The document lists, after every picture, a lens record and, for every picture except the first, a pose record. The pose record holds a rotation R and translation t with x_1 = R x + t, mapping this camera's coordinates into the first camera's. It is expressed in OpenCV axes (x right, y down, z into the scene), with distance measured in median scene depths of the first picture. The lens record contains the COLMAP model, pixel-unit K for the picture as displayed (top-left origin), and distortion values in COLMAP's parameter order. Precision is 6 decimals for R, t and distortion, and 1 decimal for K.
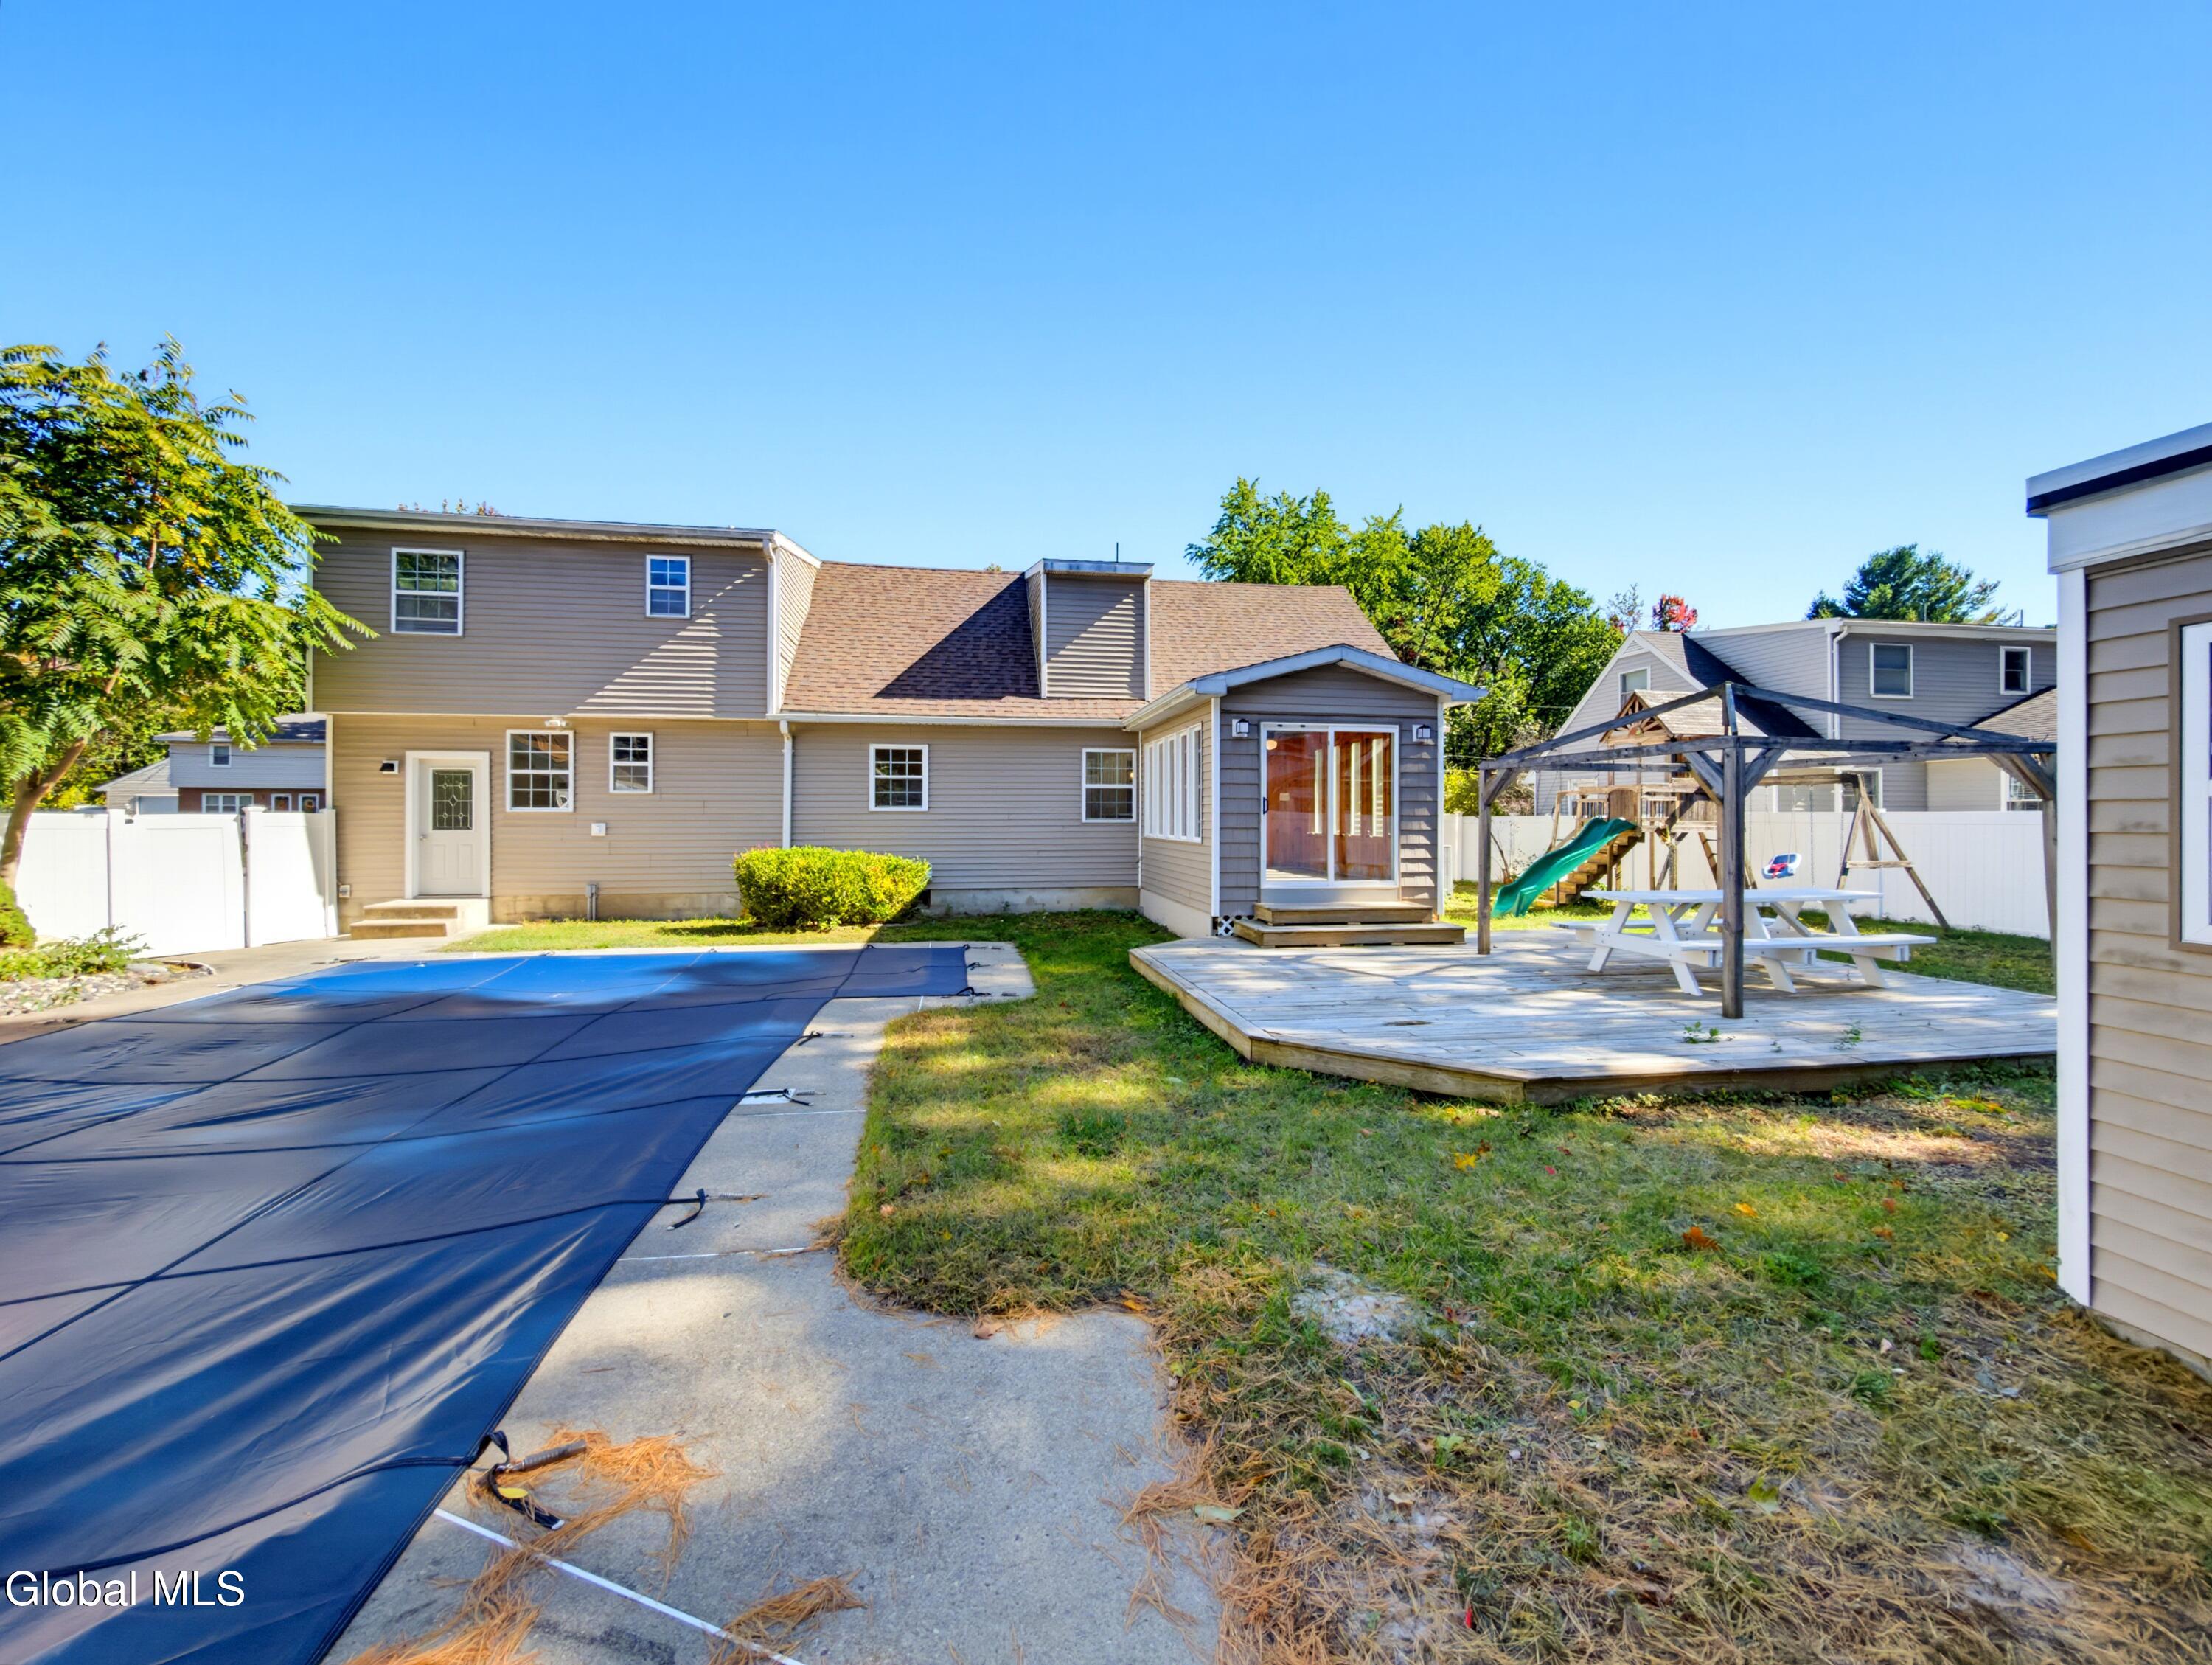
lens RADIAL K [[885.7, 0, 1103.5], [0, 885.7, 824.7], [0, 0, 1]] dist [0.000034, 0.000365]
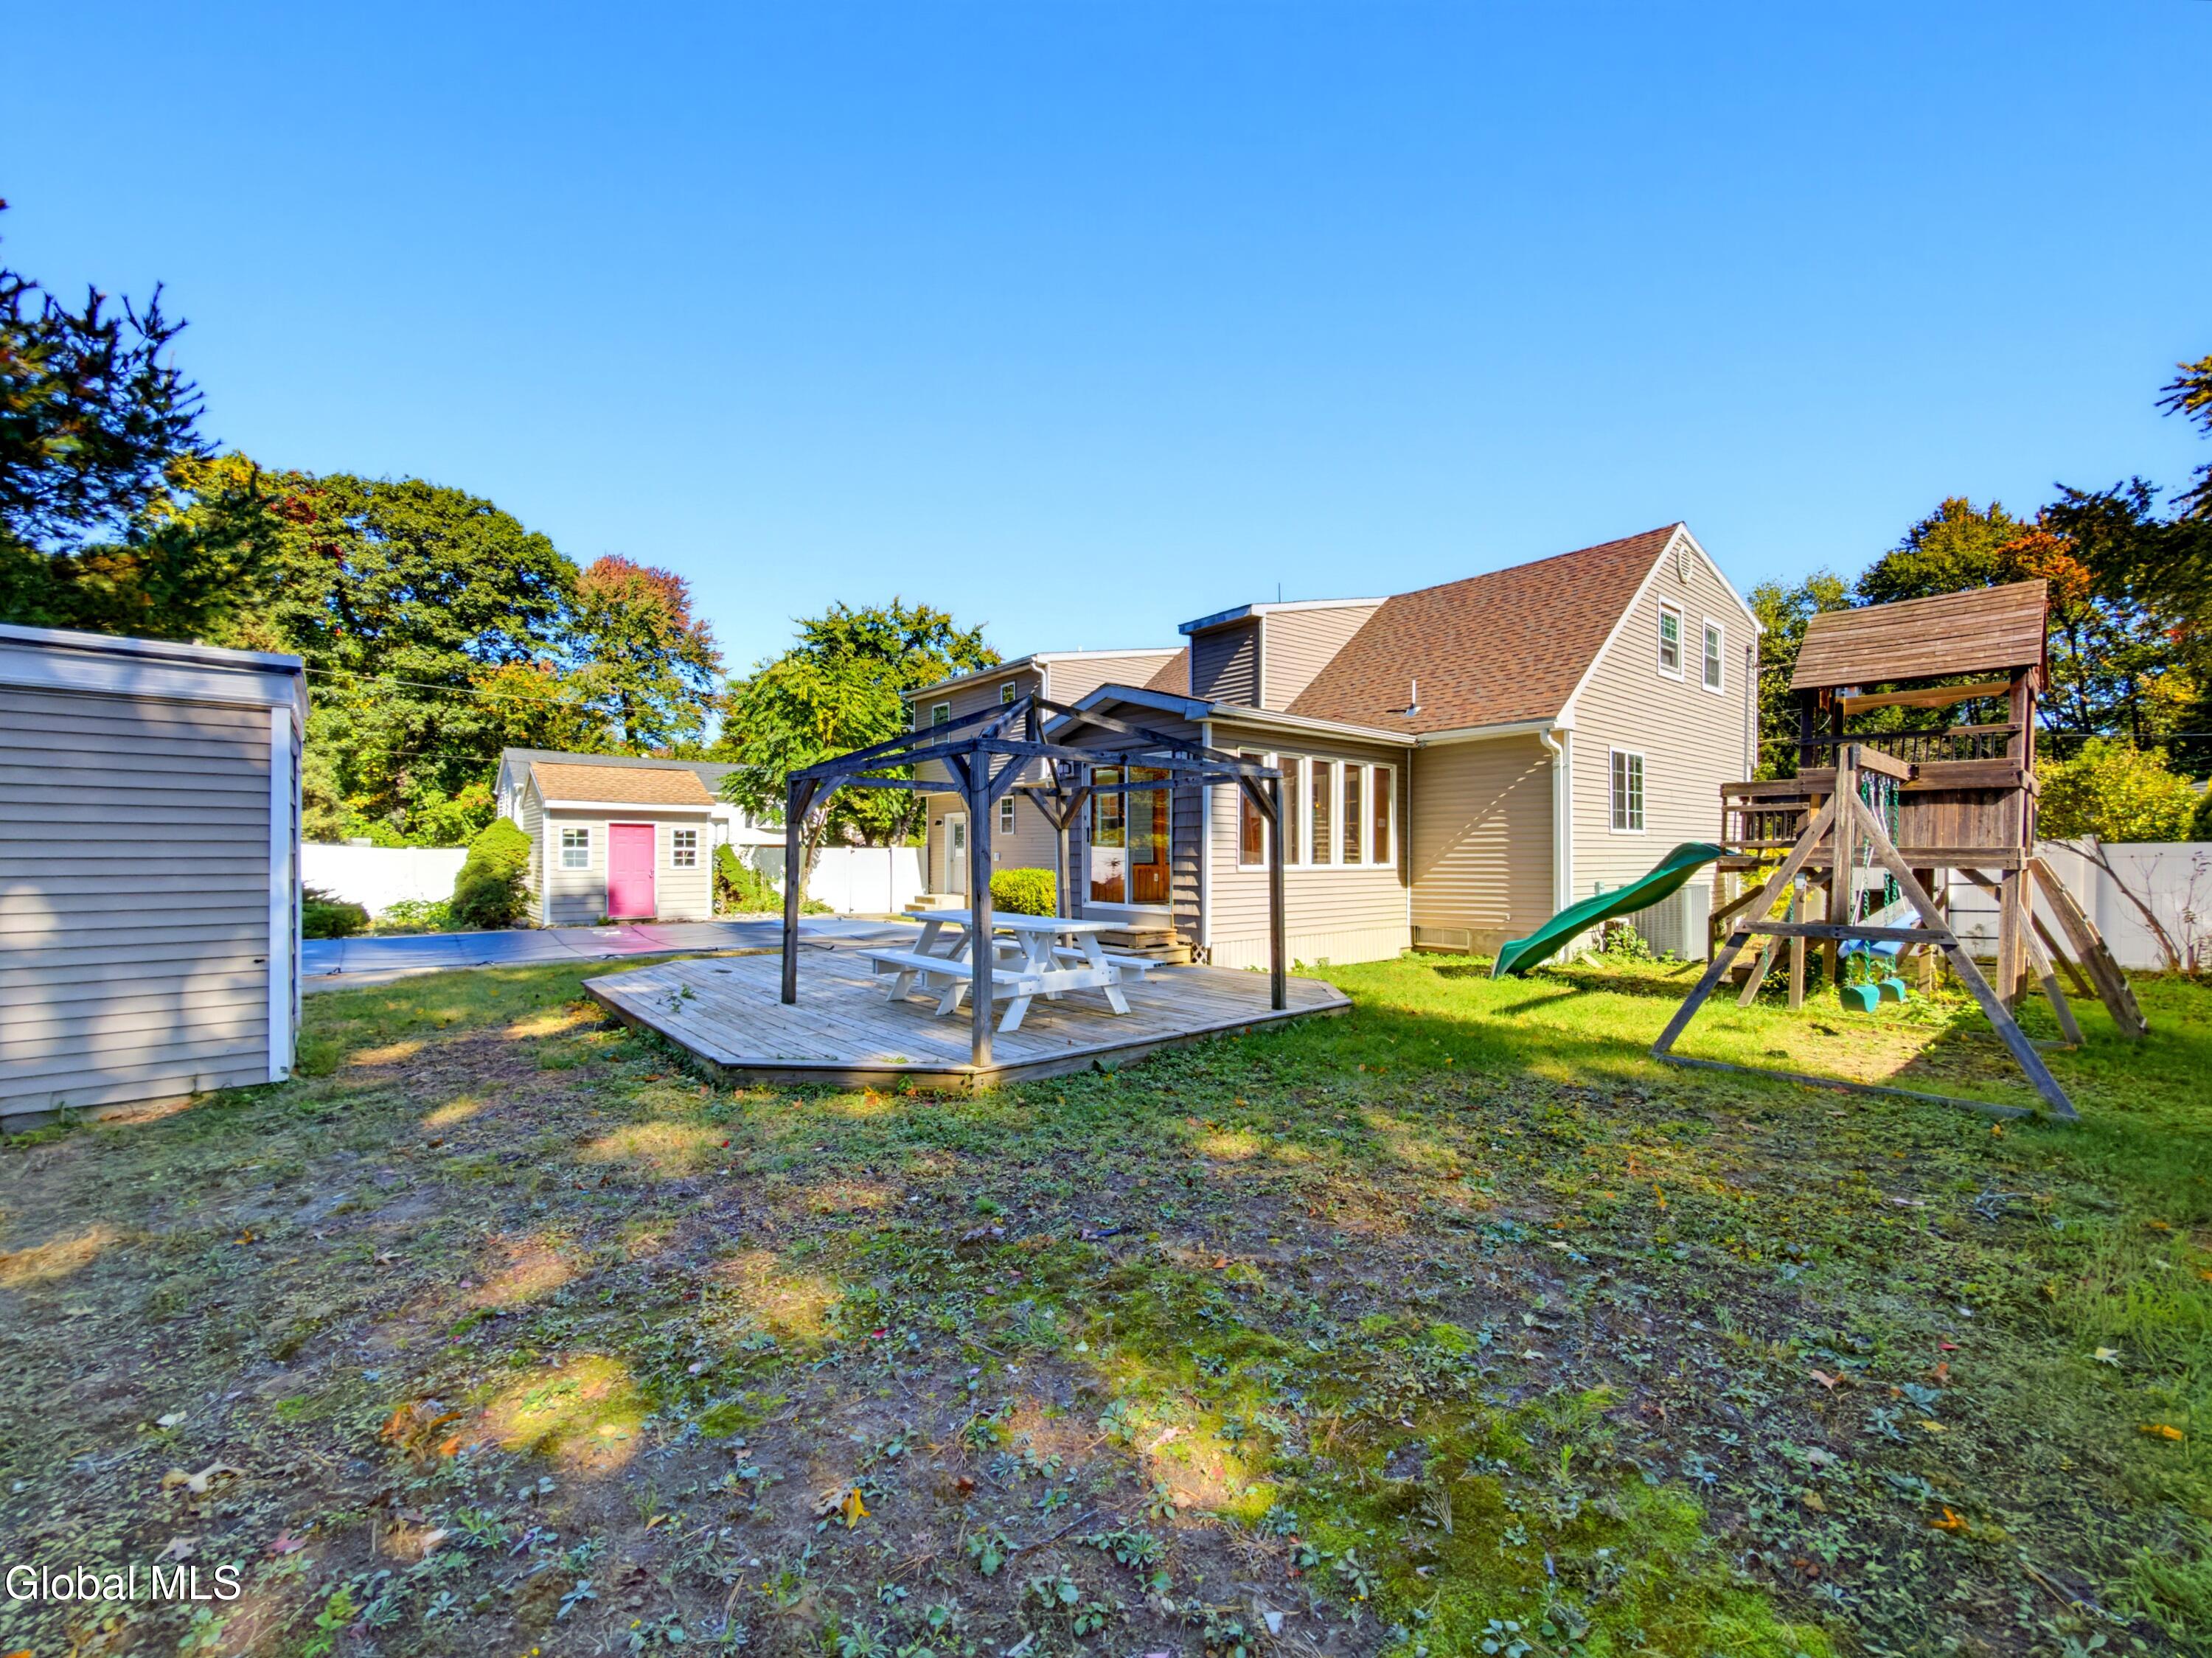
lens RADIAL K [[894.1, 0, 1111.0], [0, 894.1, 839.9], [0, 0, 1]] dist [-0.000147, -0.000069]
pose [[0.504951, -0.015208, -0.863014, 1.163163], [-0.005479, 0.999768, -0.020824, 0.008762], [0.863130, 0.015244, 0.504751, 0.434988]]
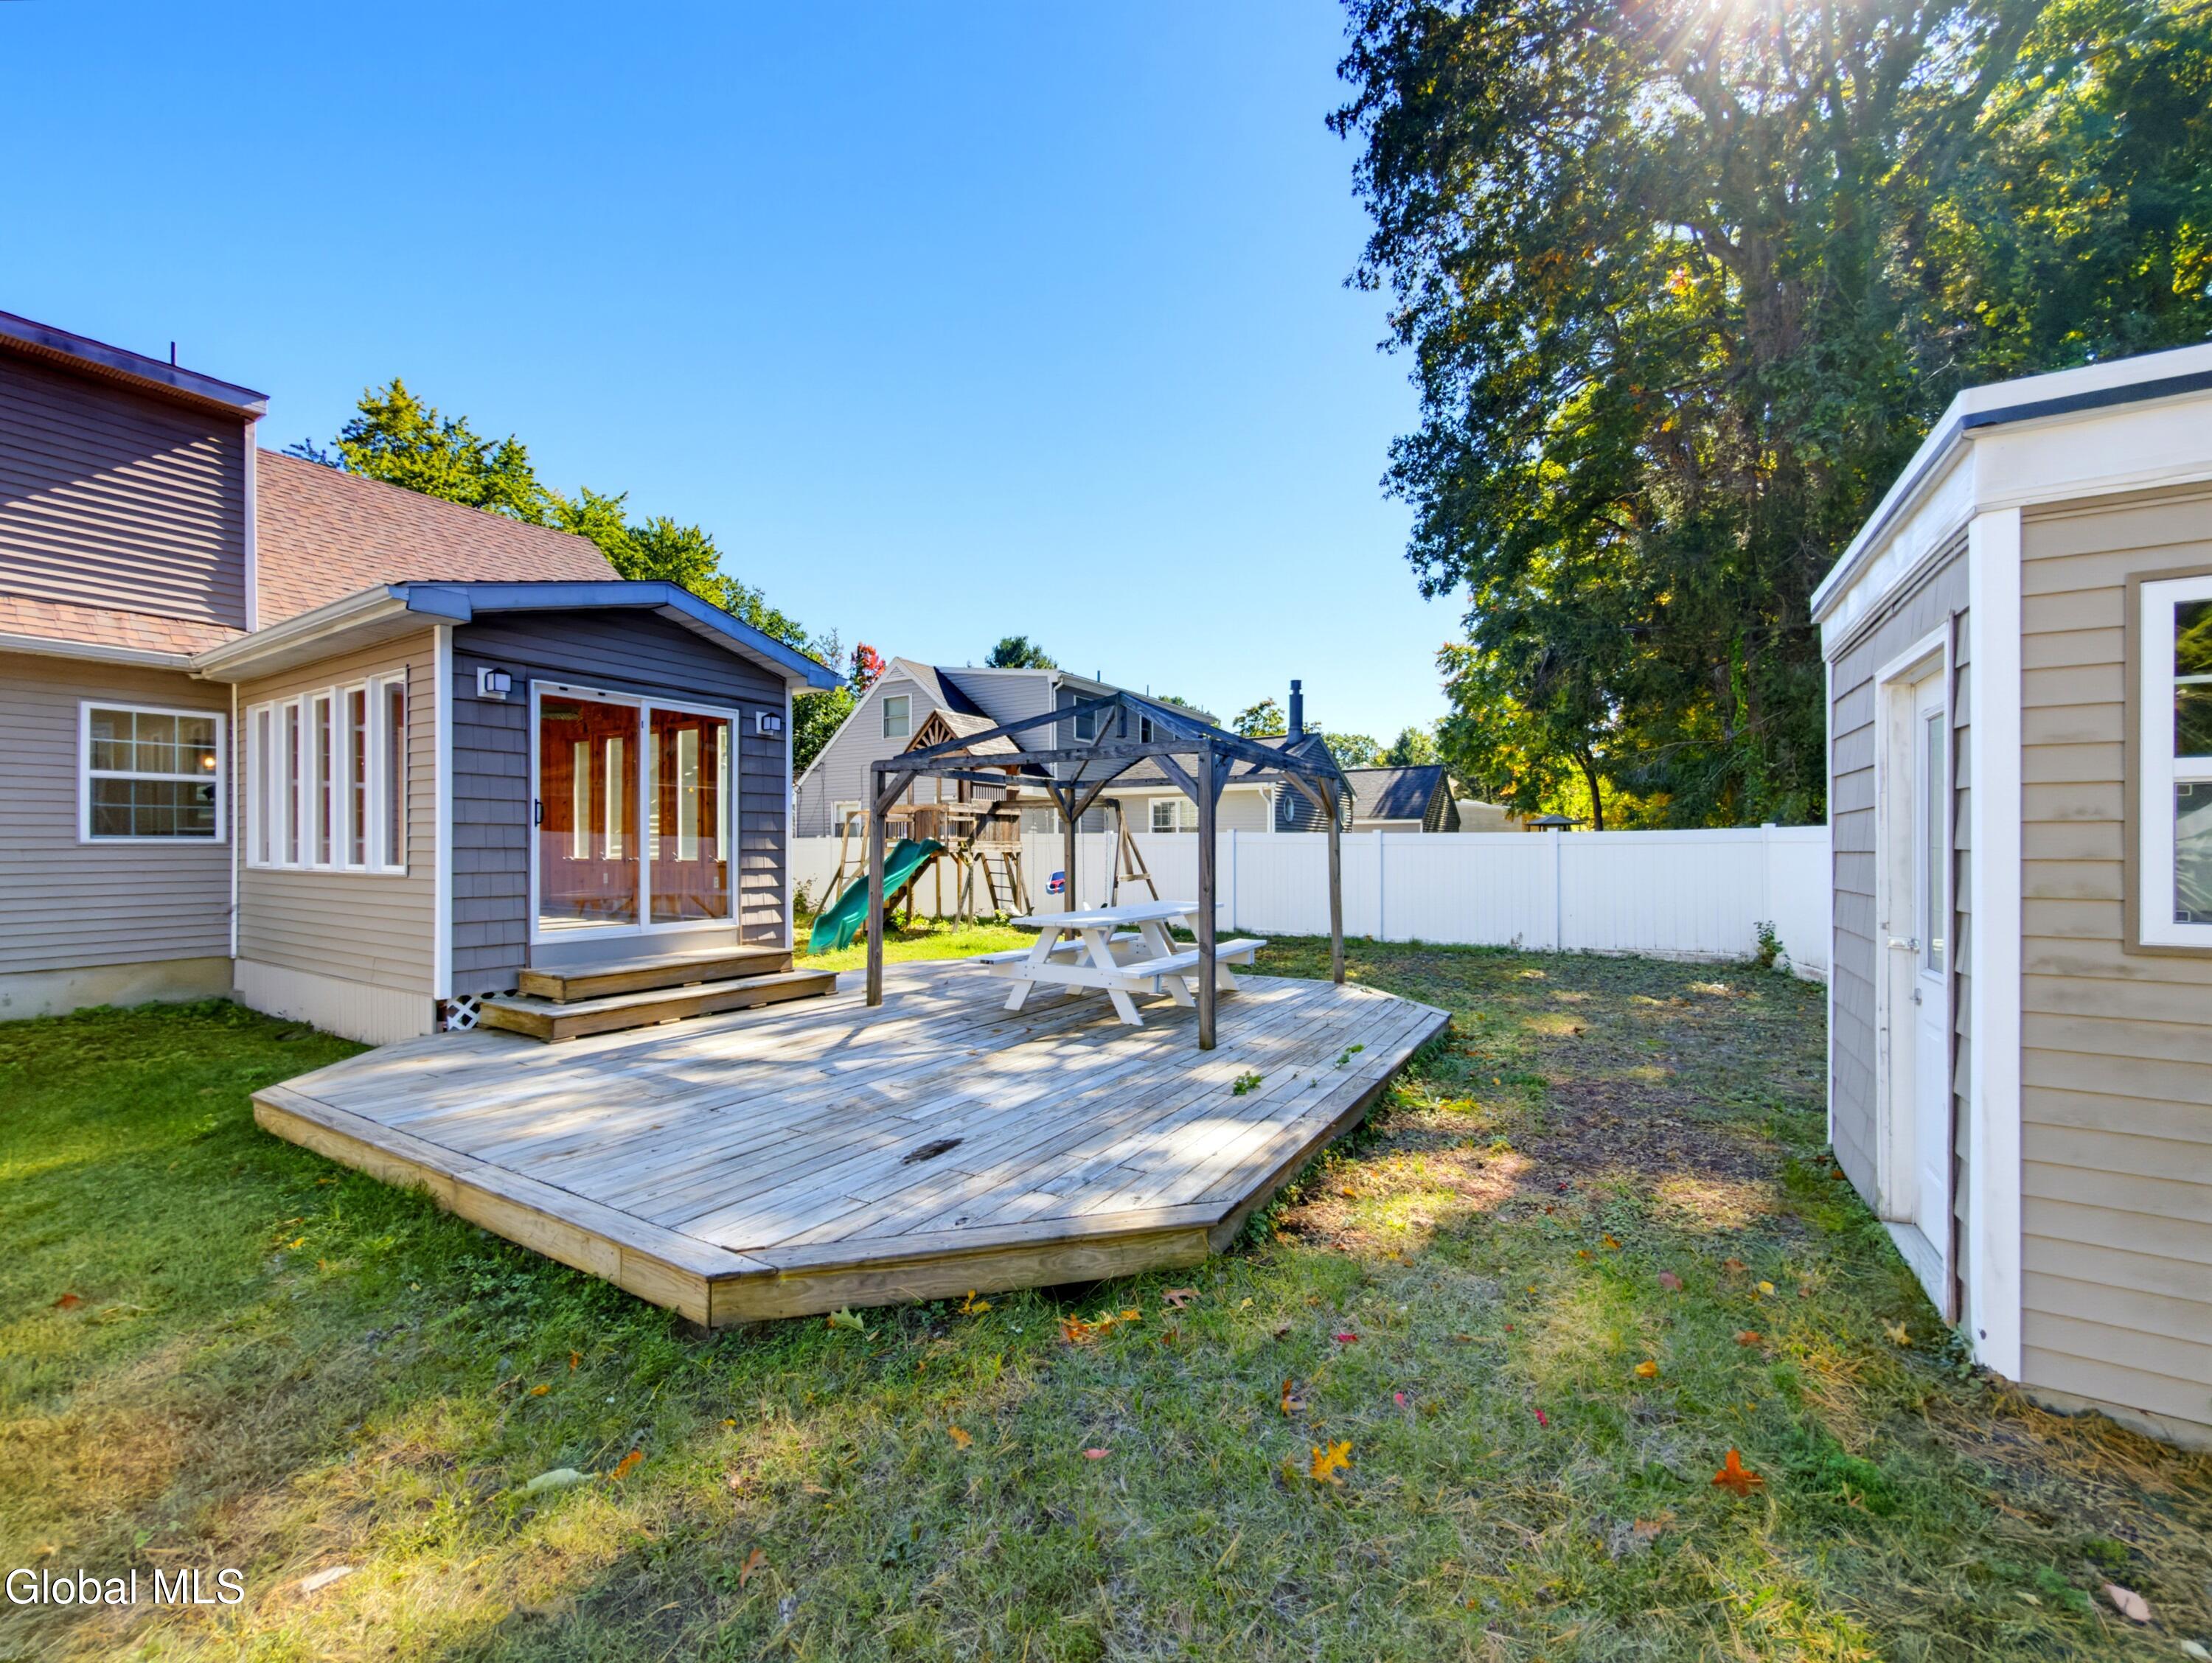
lens RADIAL K [[885.5, 0, 1100.3], [0, 885.5, 842.5], [0, 0, 1]] dist [0.000034, 0.000365]
pose [[0.660207, 0.000411, 0.751083, -0.026217], [0.007488, 0.999947, -0.007129, 0.007073], [-0.751046, 0.010330, 0.660169, 0.278428]]
